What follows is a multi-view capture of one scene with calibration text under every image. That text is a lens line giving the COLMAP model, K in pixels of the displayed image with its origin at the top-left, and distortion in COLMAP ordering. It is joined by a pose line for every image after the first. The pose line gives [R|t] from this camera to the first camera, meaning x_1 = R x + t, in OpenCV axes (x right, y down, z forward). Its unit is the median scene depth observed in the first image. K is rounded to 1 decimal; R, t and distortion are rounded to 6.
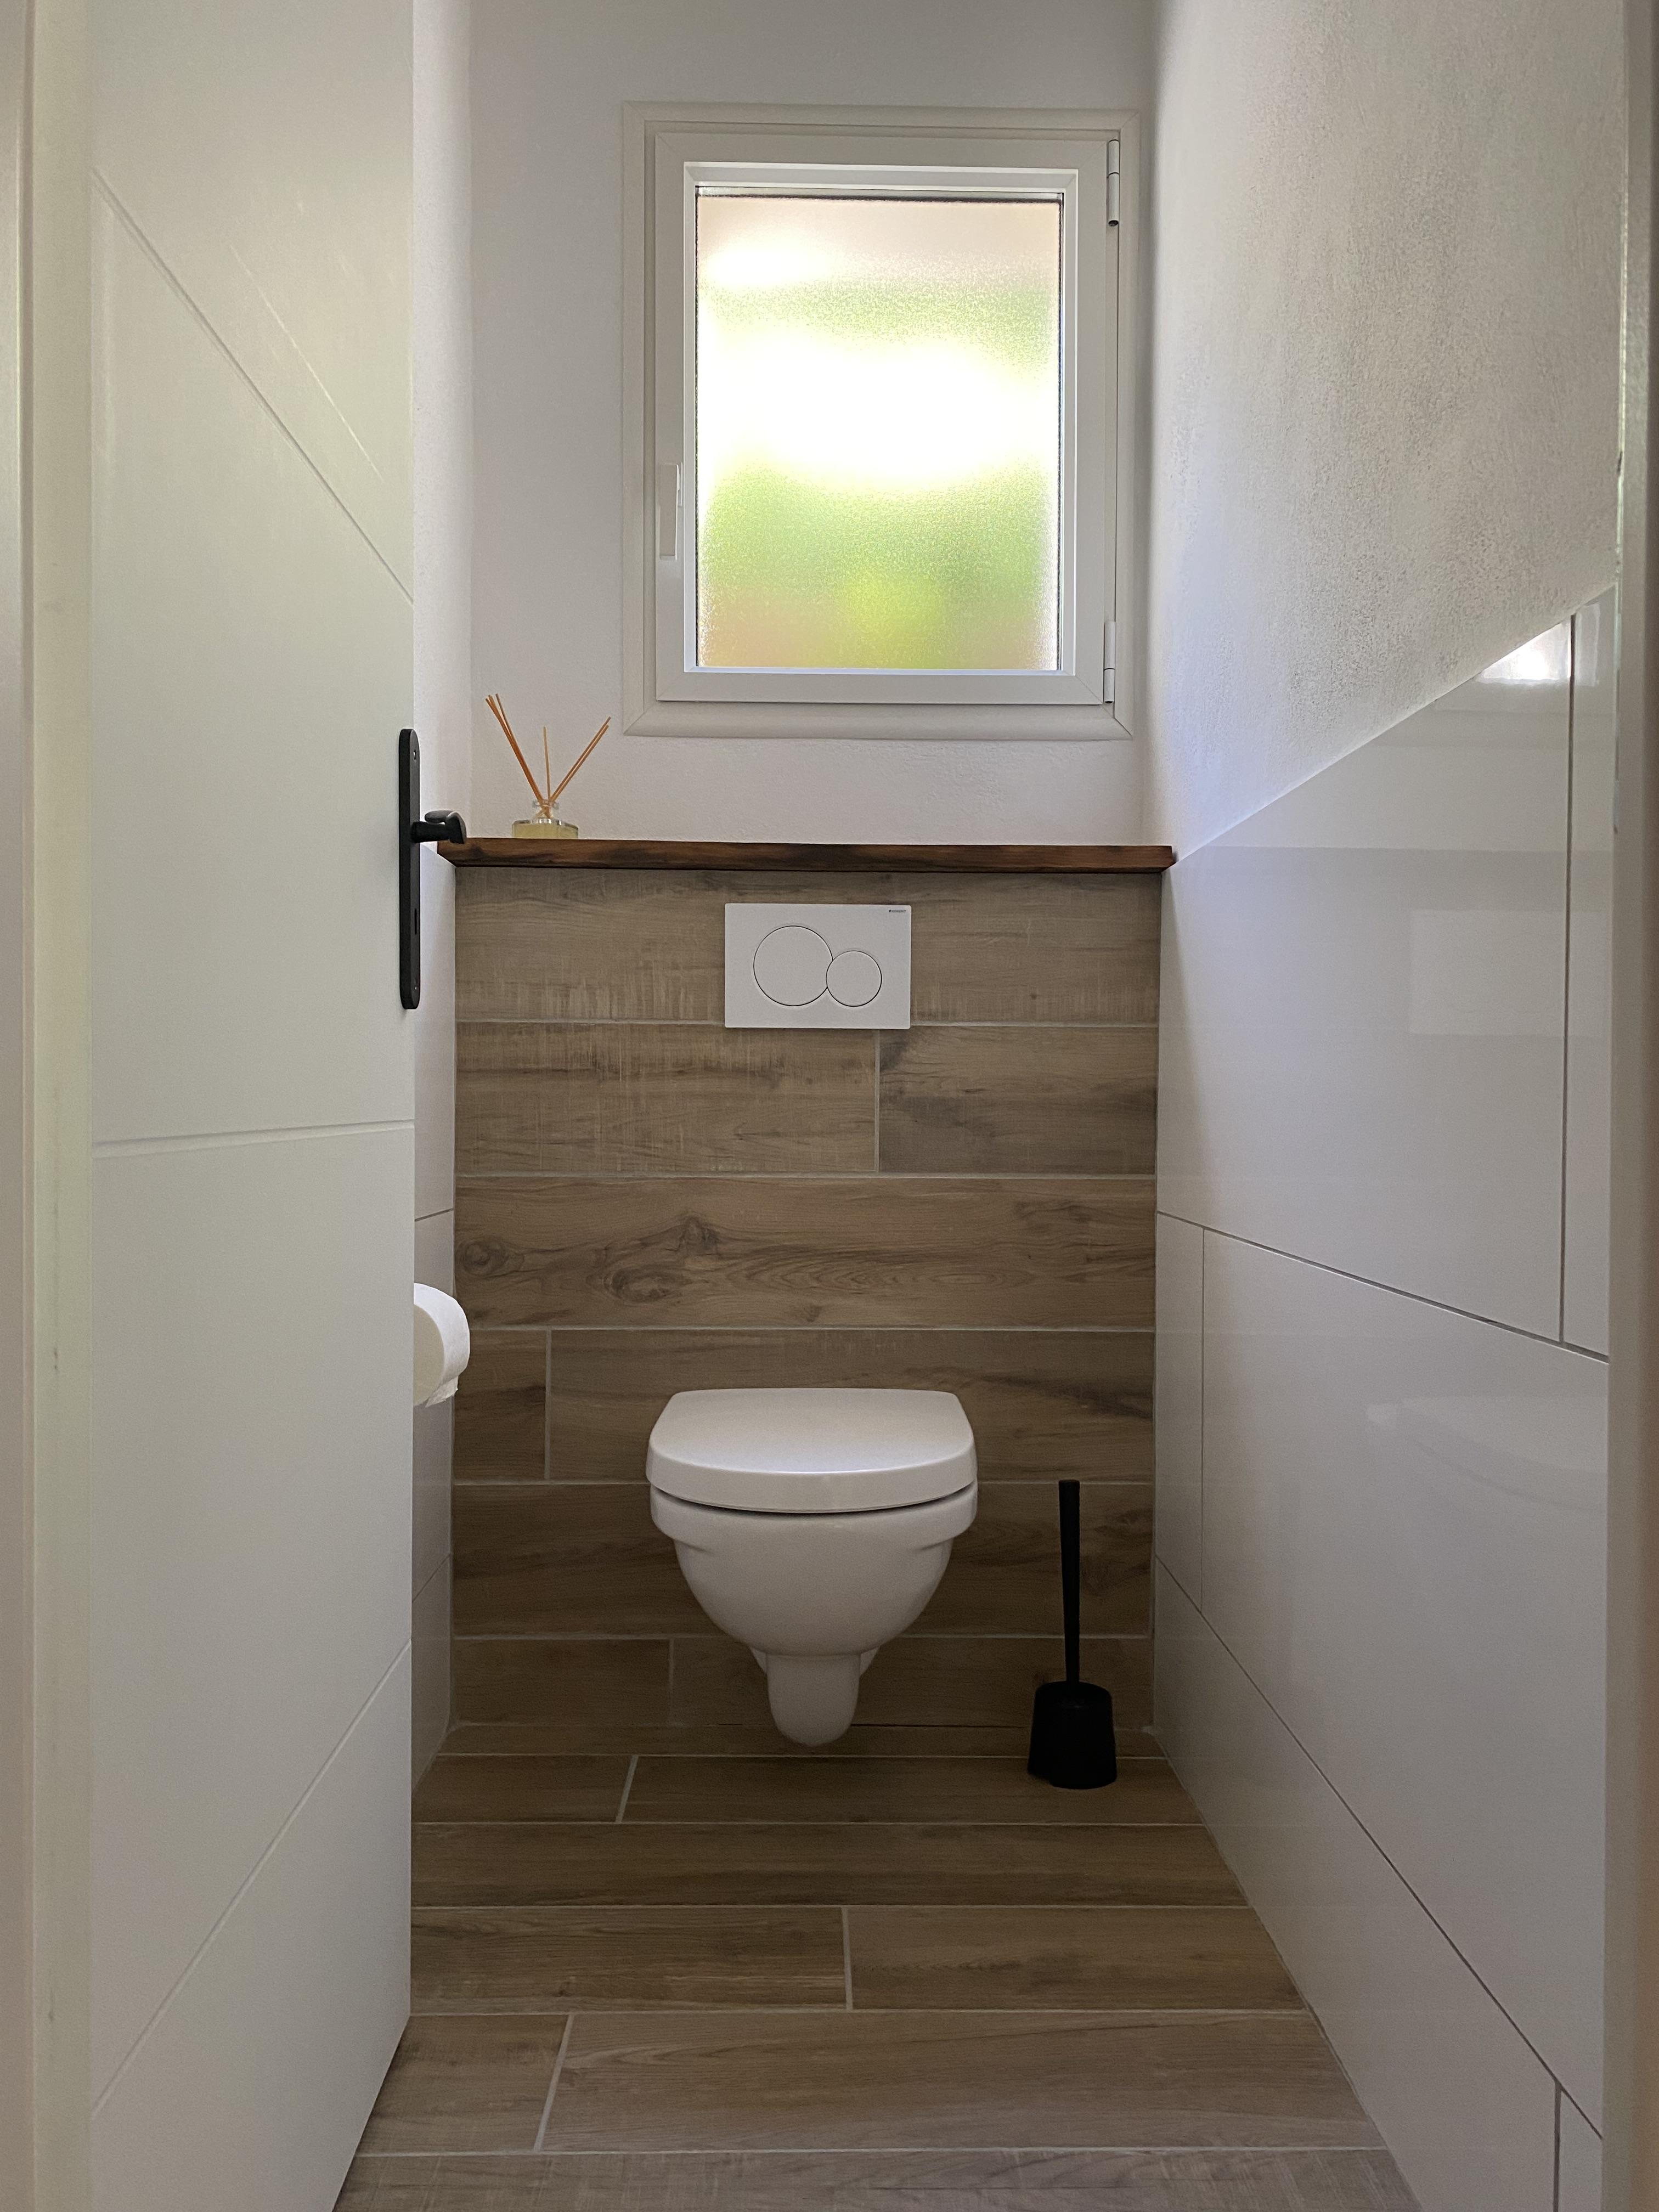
lens RADIAL K [[1695.1, 0, 833.9], [0, 1695.1, 1104.8], [0, 0, 1]] dist [0.042346, 0.011266]
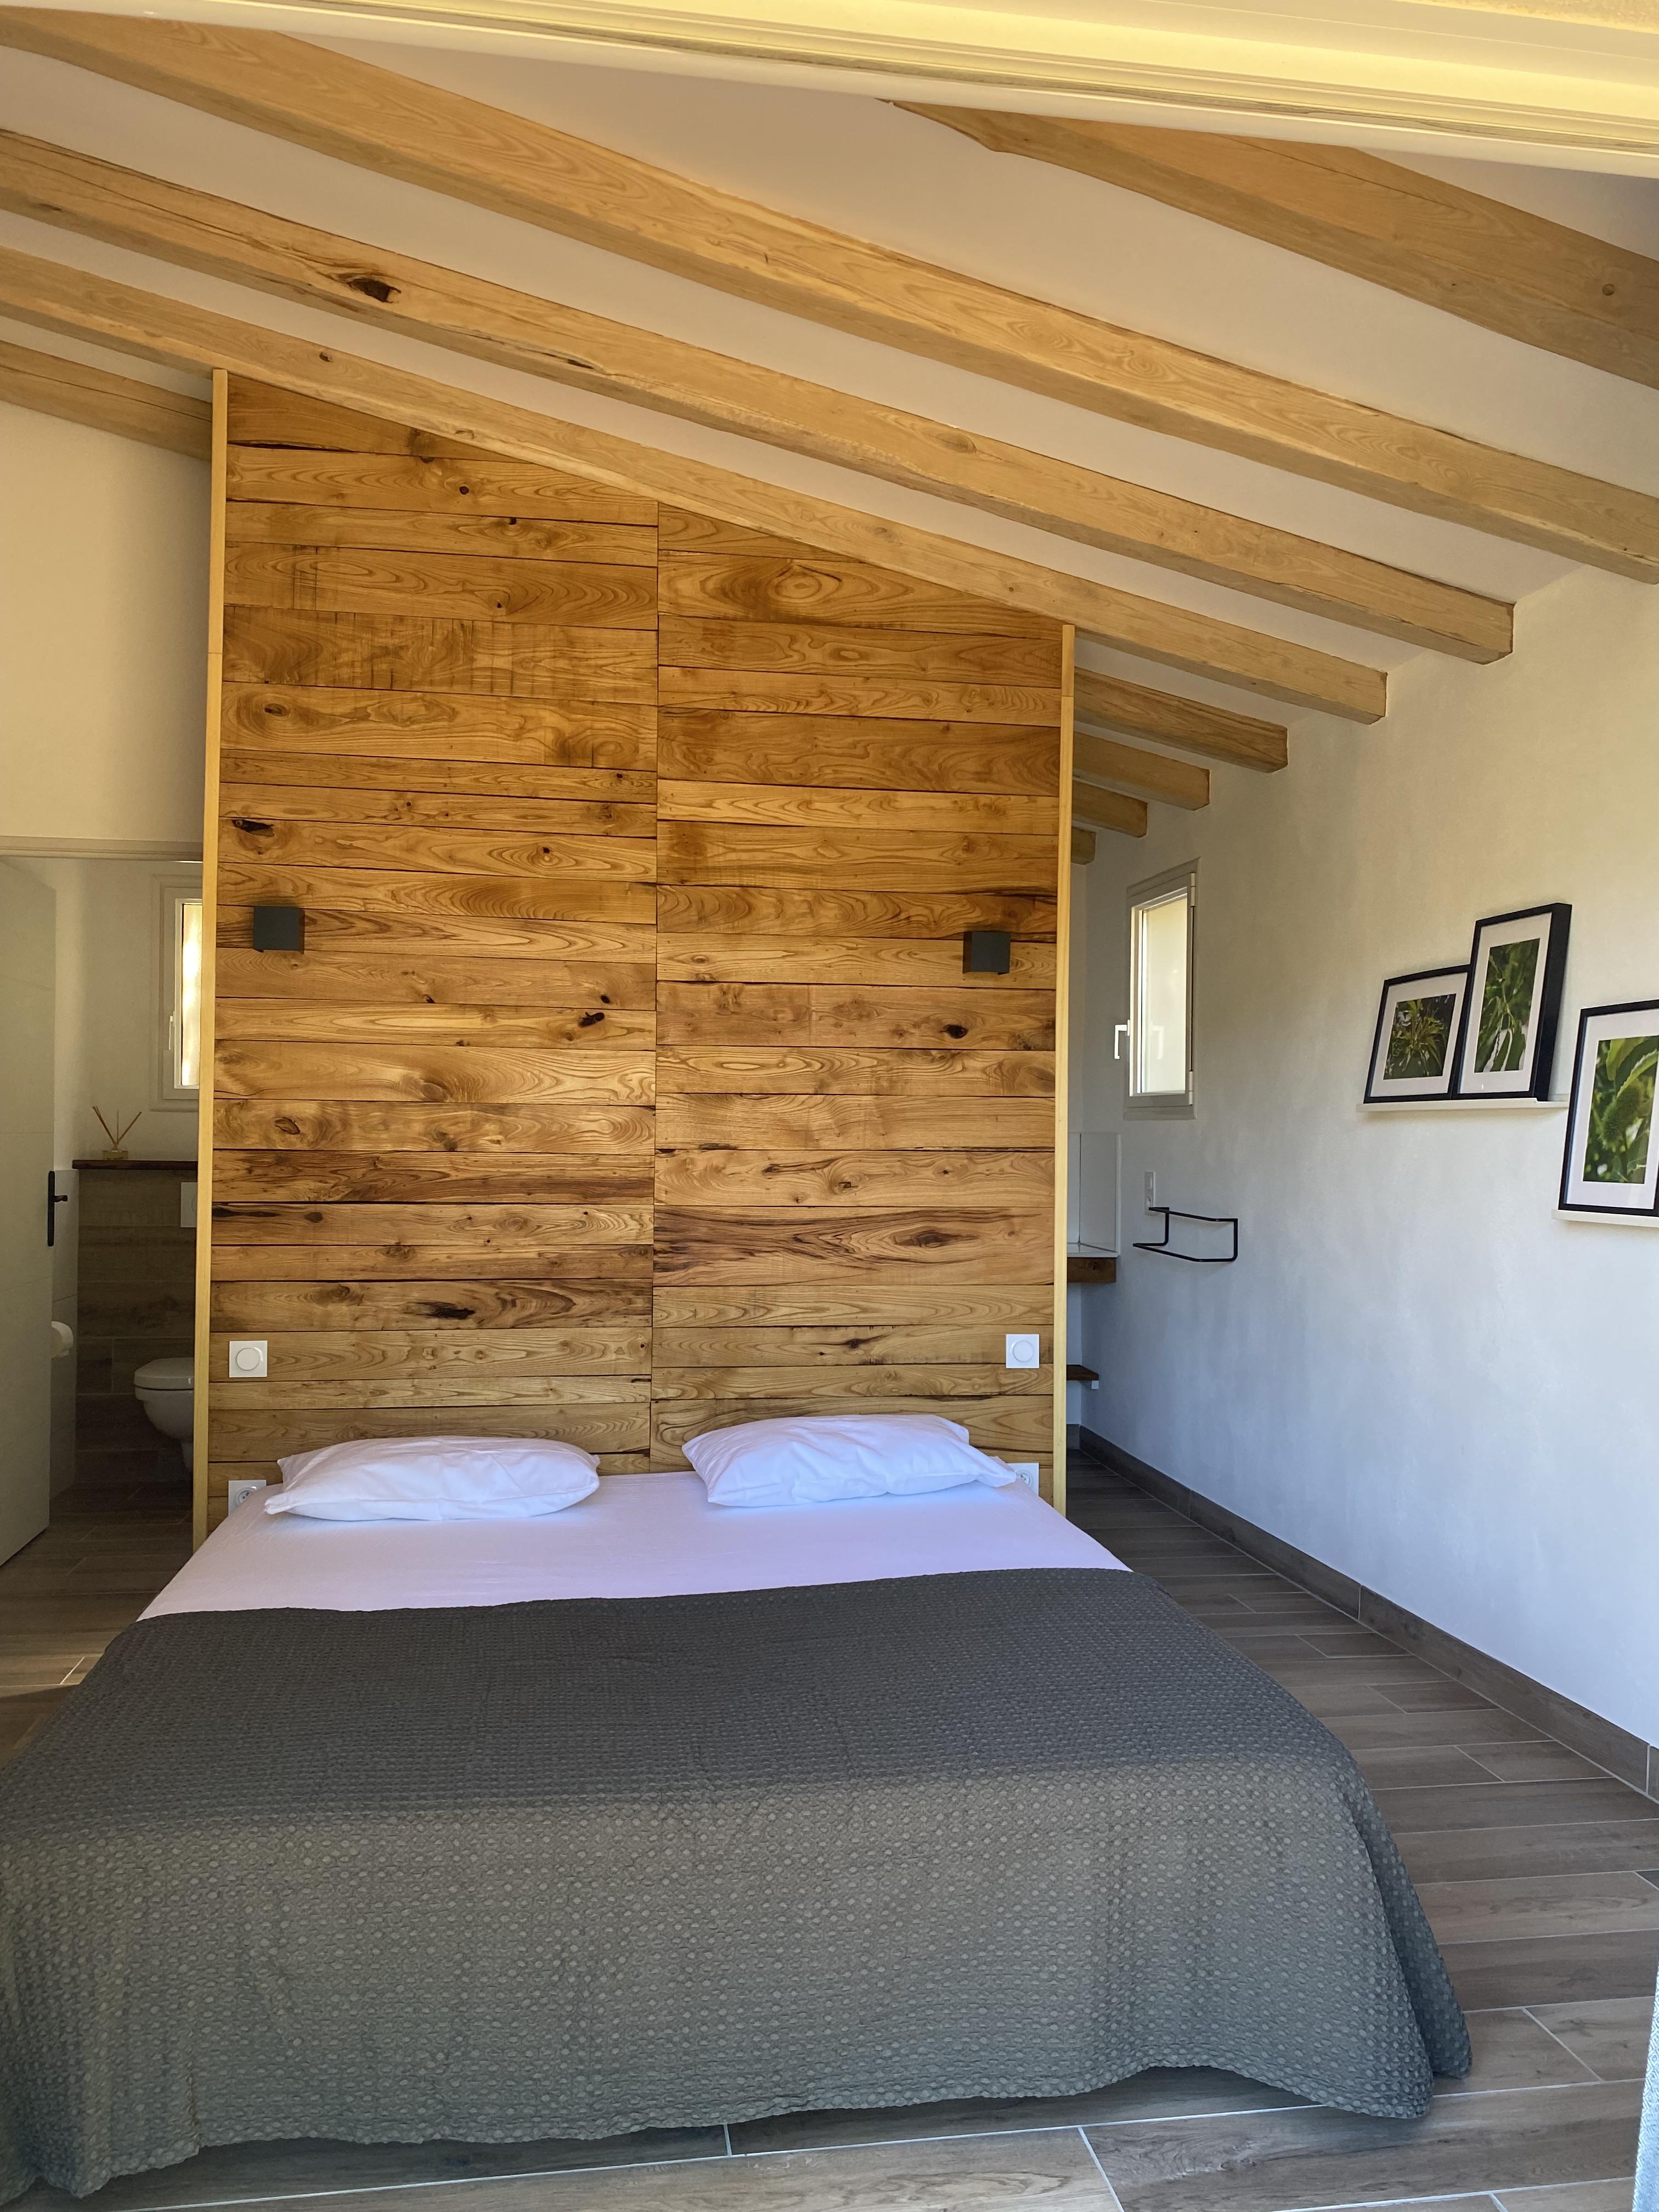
lens RADIAL K [[1695.1, 0, 822.3], [0, 1695.1, 1114.4], [0, 0, 1]] dist [0.042346, 0.011266]
pose [[0.990245, 0.005341, 0.139234, 0.586805], [-0.004122, 0.999951, -0.009038, -0.209803], [-0.139276, 0.008376, 0.990218, -1.920305]]
